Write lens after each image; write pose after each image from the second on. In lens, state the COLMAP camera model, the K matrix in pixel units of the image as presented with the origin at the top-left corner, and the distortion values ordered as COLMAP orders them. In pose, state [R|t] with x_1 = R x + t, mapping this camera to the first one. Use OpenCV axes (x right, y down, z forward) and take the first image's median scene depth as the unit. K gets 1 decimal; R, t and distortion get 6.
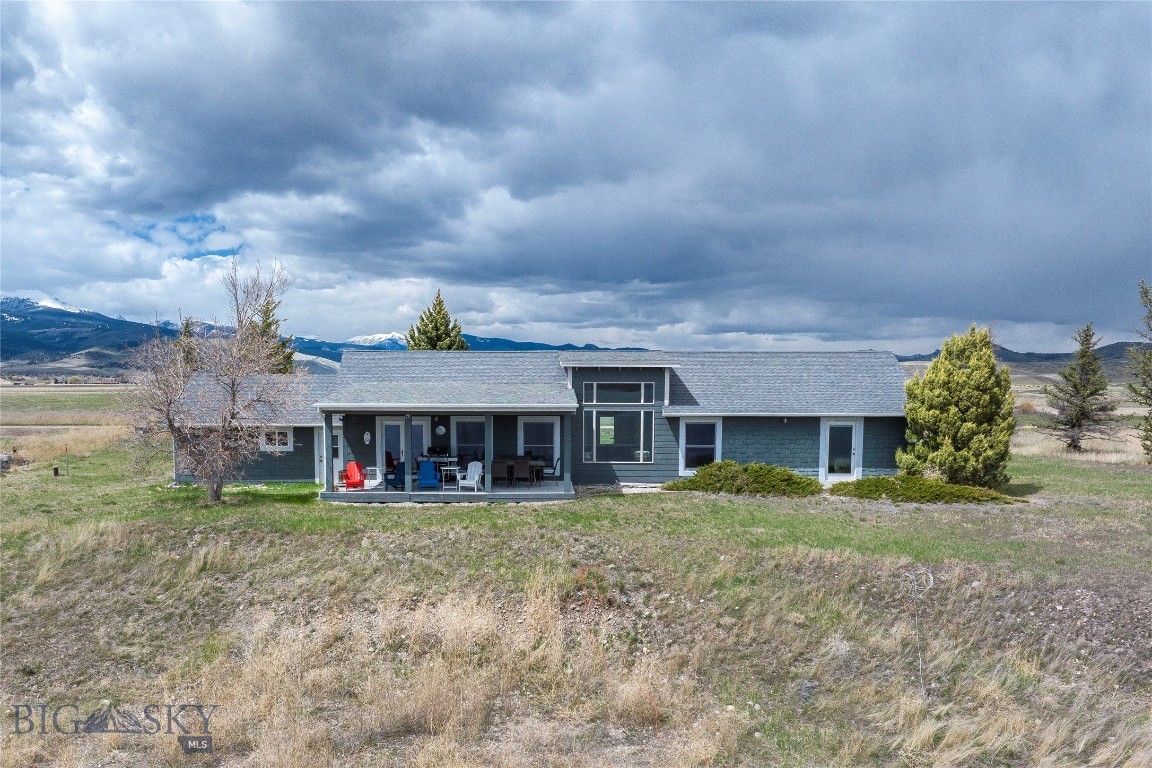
lens RADIAL K [[1047.1, 0, 544.0], [0, 1047.1, 395.8], [0, 0, 1]] dist [-0.050335, -0.007593]
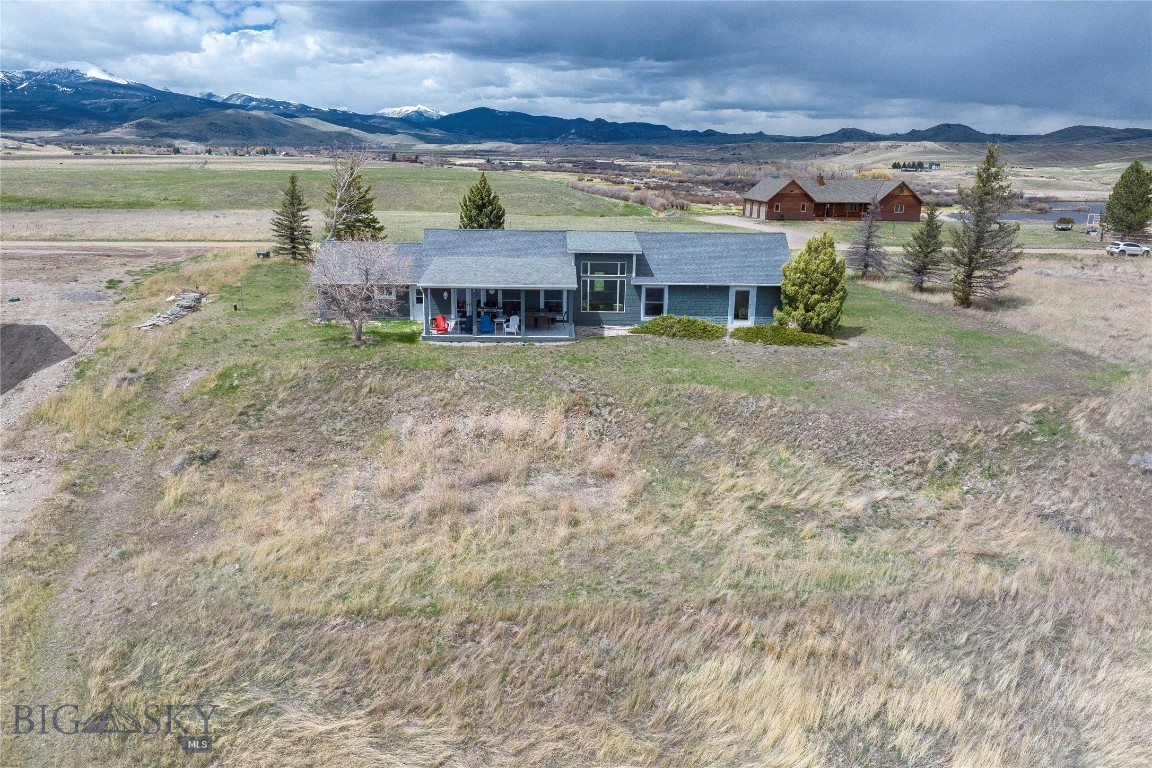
lens RADIAL K [[936.6, 0, 583.2], [0, 936.6, 335.4], [0, 0, 1]] dist [-0.073500, 0.060975]
pose [[0.999528, 0.007550, 0.029795, -0.001669], [-0.012787, 0.983638, 0.179699, -0.168830], [-0.027951, -0.179995, 0.983270, -0.443711]]
